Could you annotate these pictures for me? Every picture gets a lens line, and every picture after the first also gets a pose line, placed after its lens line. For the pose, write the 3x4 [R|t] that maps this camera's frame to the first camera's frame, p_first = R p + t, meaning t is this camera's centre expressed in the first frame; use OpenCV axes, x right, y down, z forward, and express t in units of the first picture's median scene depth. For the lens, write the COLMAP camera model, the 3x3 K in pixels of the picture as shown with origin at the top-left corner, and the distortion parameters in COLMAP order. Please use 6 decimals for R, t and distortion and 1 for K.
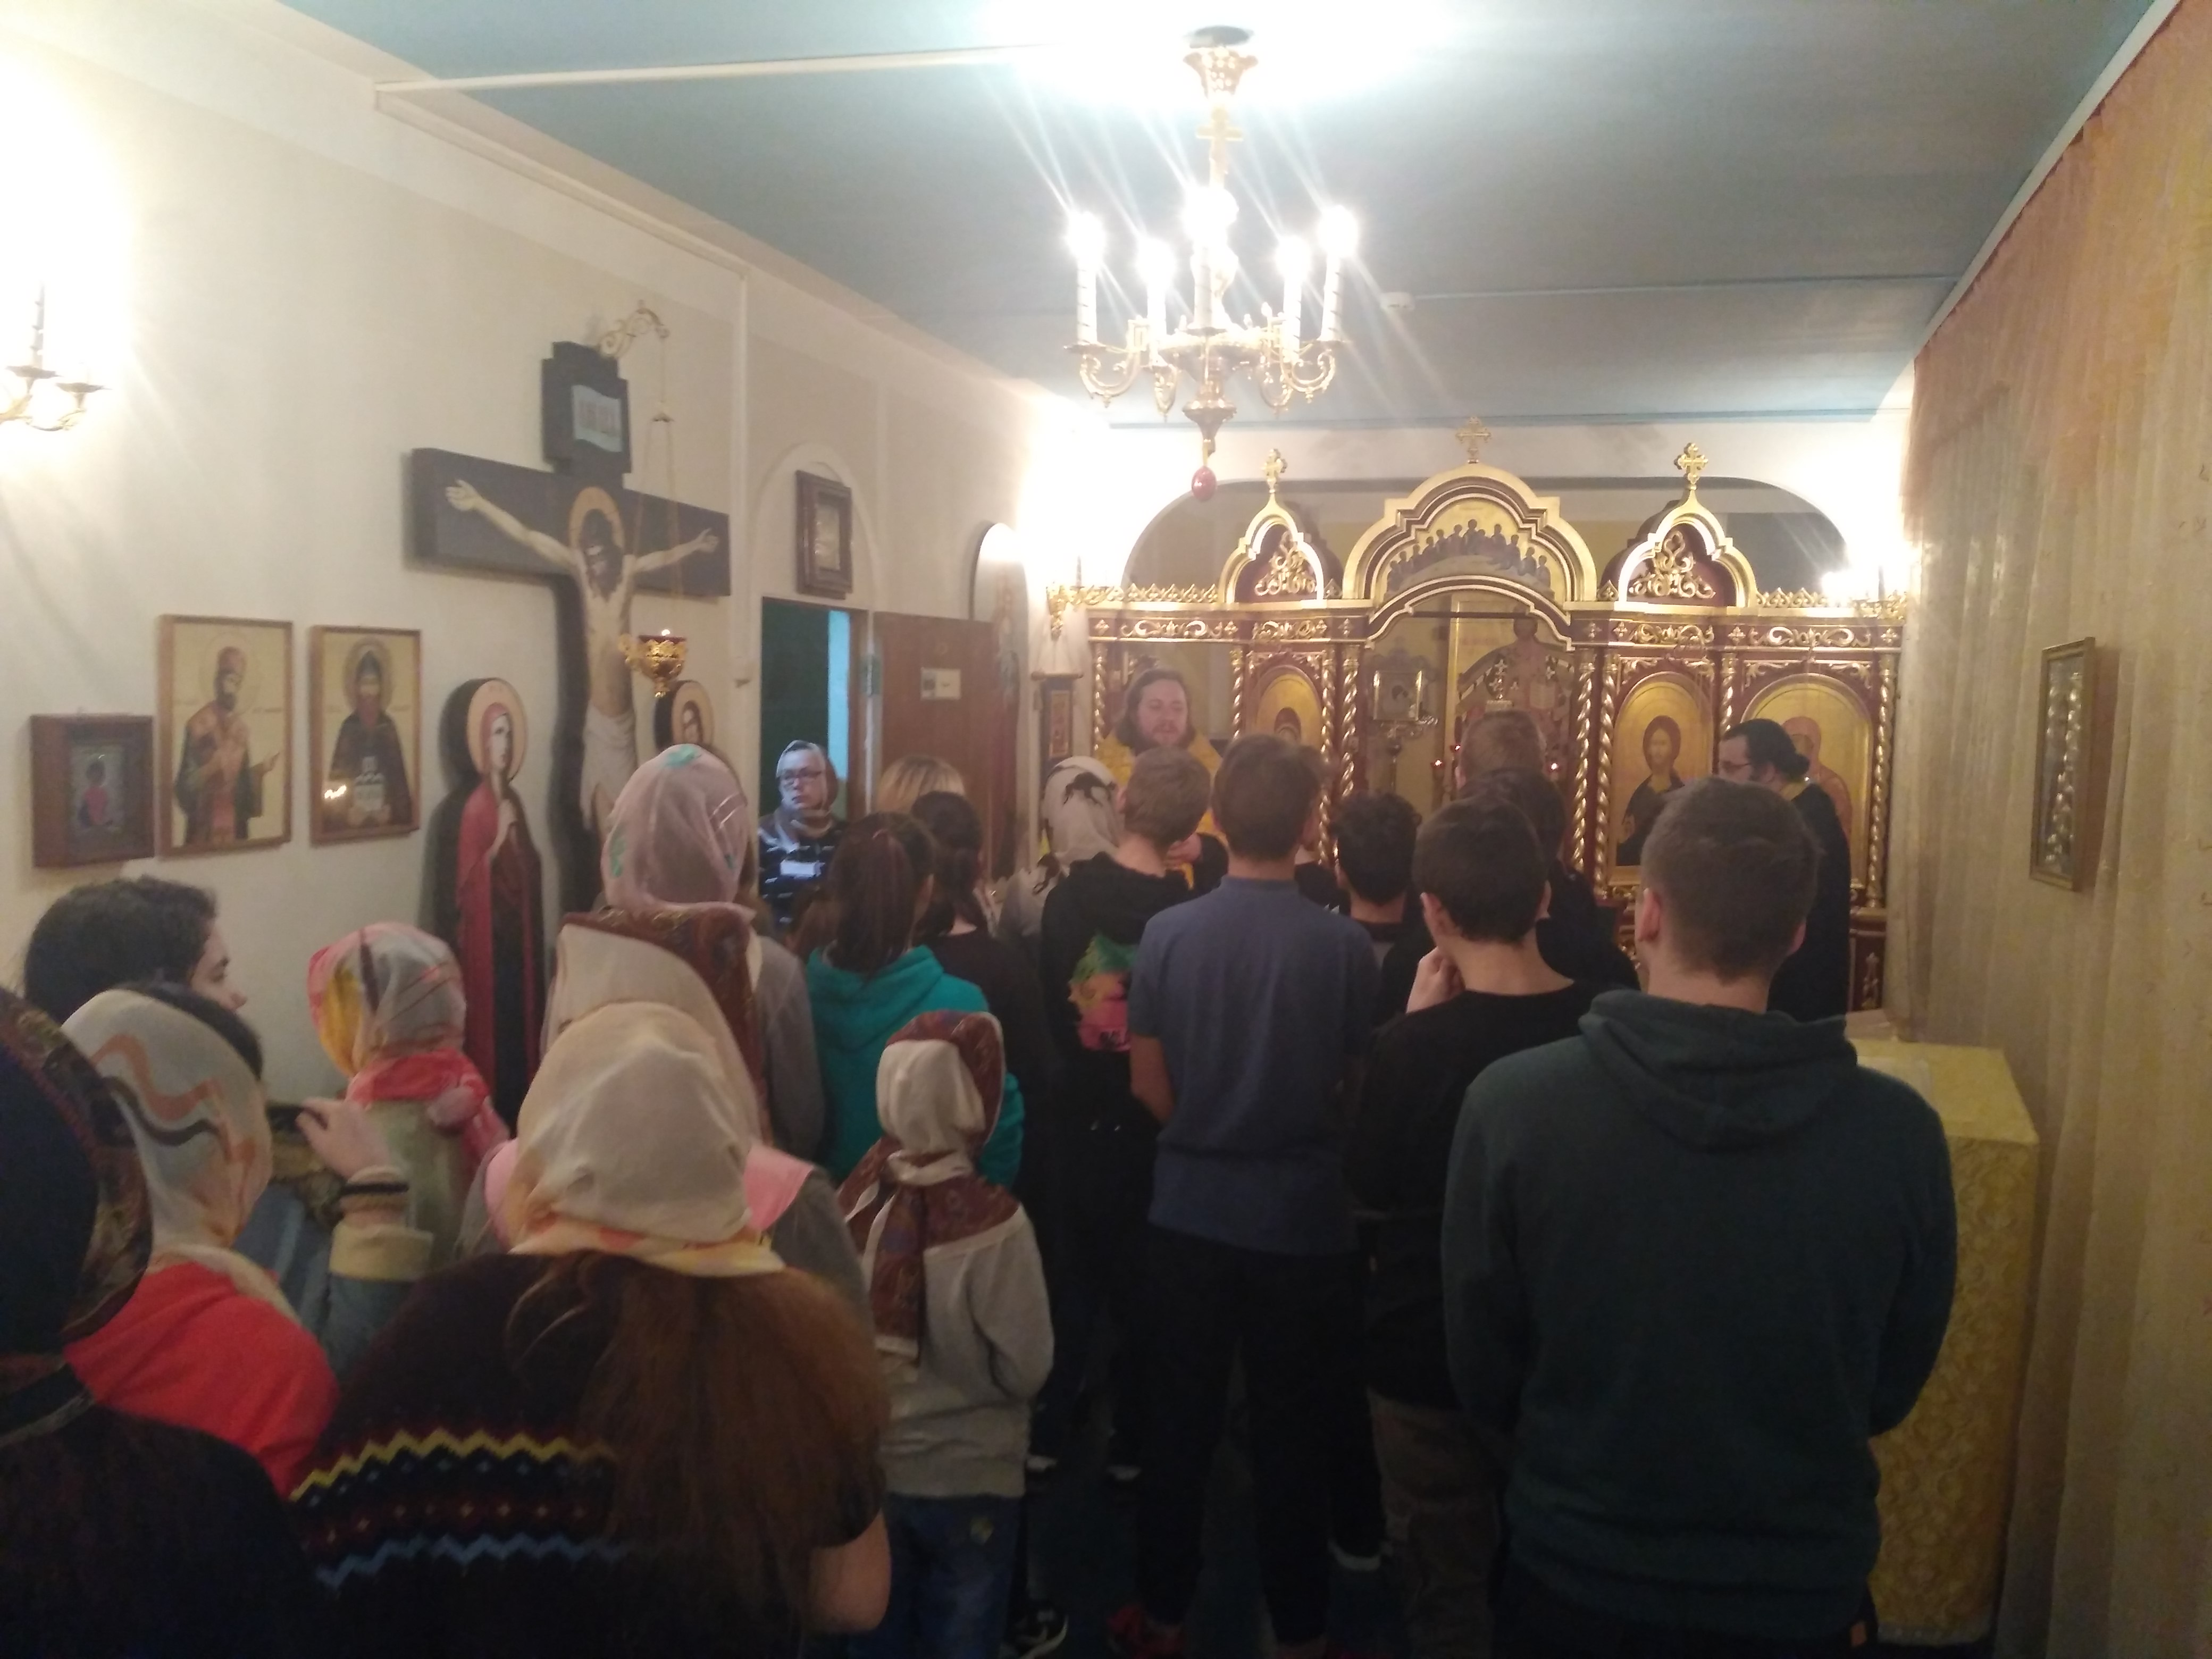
lens RADIAL K [[2025.4, 0, 1153.3], [0, 2025.4, 834.9], [0, 0, 1]] dist [0.084823, -0.209705]
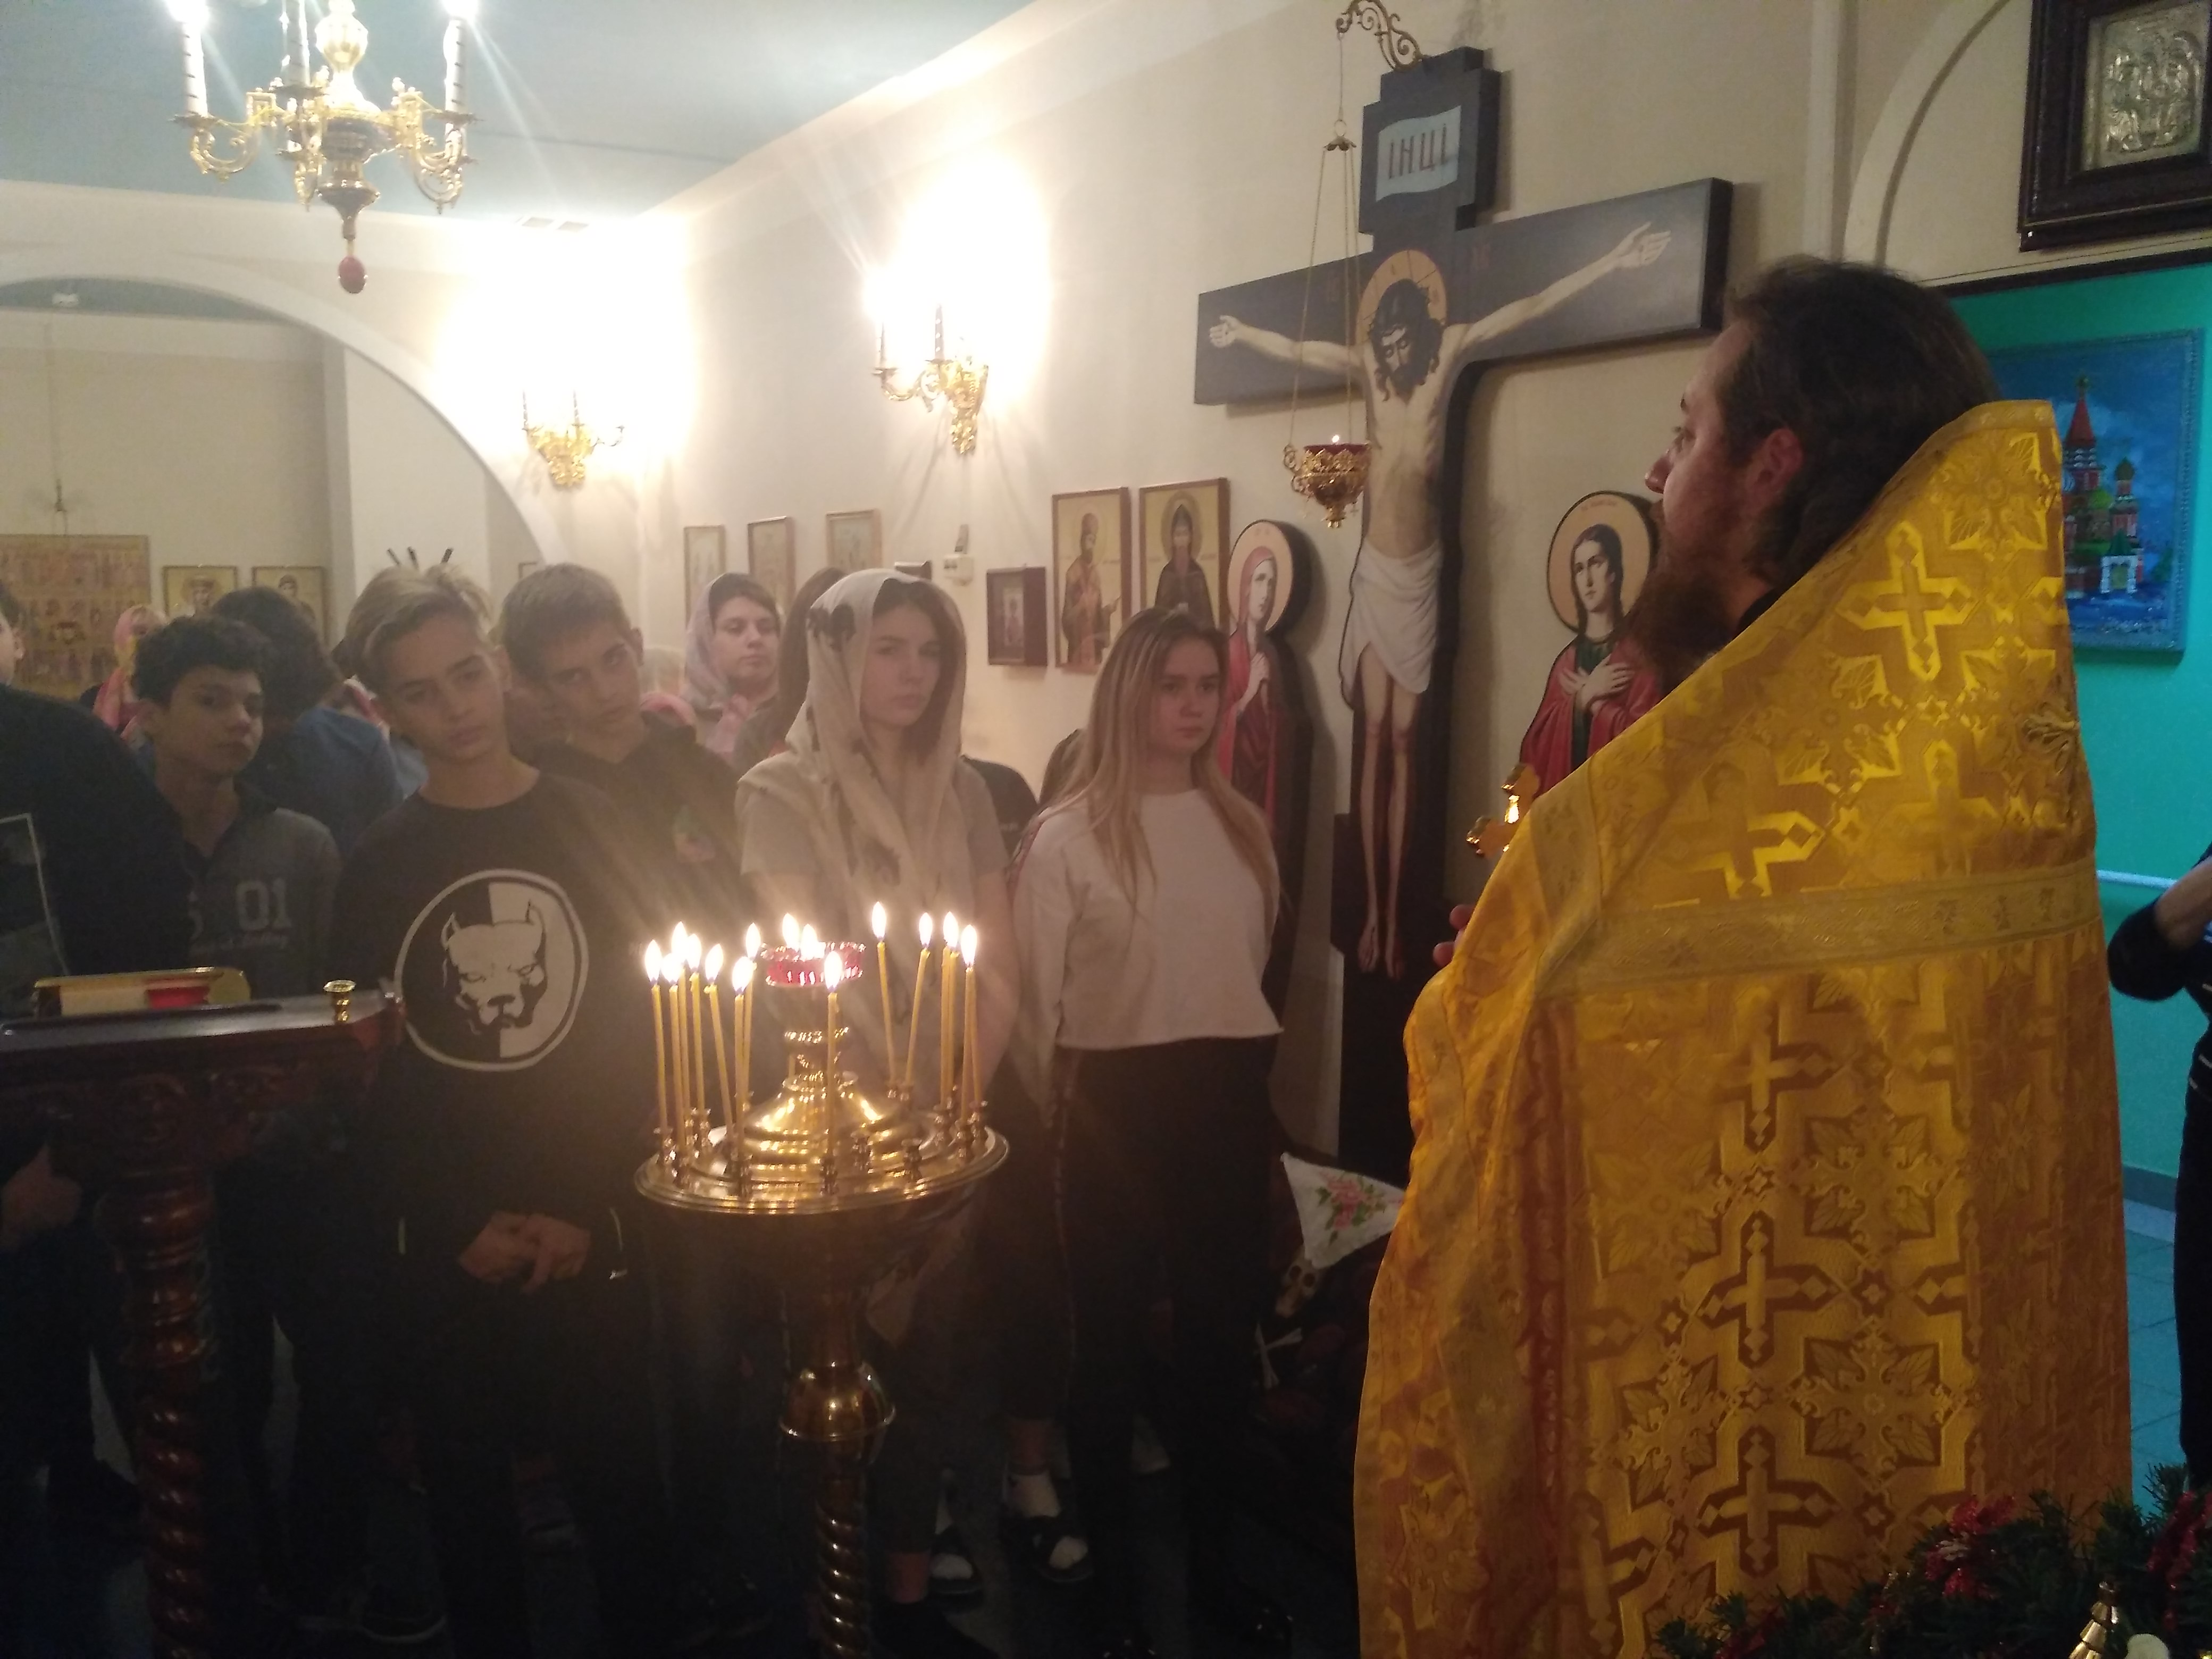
lens RADIAL K [[2025.4, 0, 1153.3], [0, 2025.4, 834.9], [0, 0, 1]] dist [0.084823, -0.209705]
pose [[-0.700495, 0.064198, -0.710764, 0.365813], [-0.057340, 0.987663, 0.145720, -0.065968], [0.711350, 0.142831, -0.688172, 1.590443]]
